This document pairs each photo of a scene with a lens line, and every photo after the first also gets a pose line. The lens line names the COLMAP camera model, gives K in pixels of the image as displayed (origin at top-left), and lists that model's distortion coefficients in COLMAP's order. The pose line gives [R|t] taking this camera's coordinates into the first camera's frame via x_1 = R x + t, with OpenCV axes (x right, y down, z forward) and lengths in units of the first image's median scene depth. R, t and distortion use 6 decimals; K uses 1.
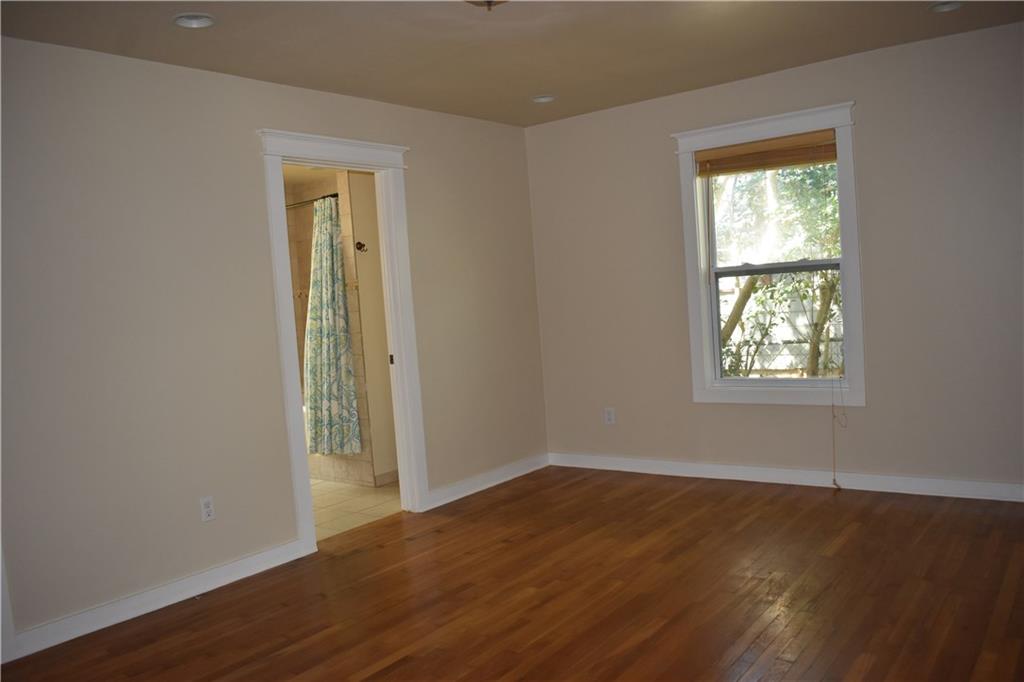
lens RADIAL K [[798.2, 0, 508.5], [0, 798.2, 337.4], [0, 0, 1]] dist [-0.072261, -0.006596]
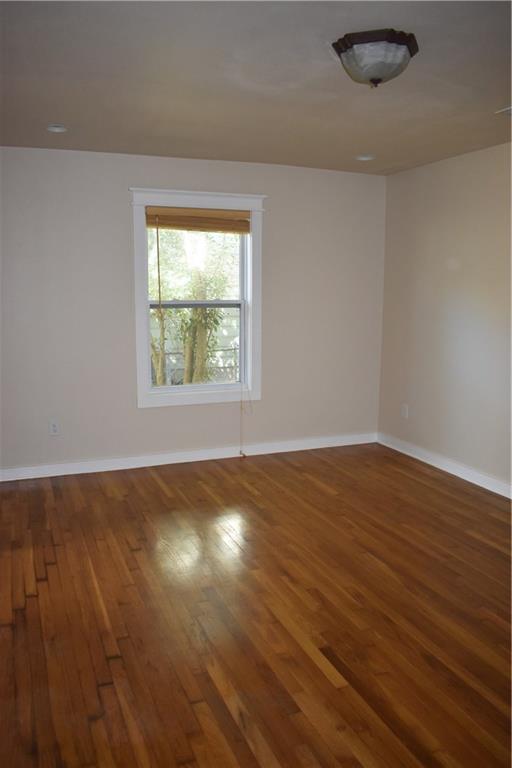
lens RADIAL K [[598.7, 0, 253.4], [0, 598.7, 386.7], [0, 0, 1]] dist [-0.072261, -0.006596]
pose [[0.517626, -0.061585, 0.853388, -0.544566], [0.013490, 0.997870, 0.063830, -0.011332], [-0.855501, -0.021528, 0.517354, 0.418361]]
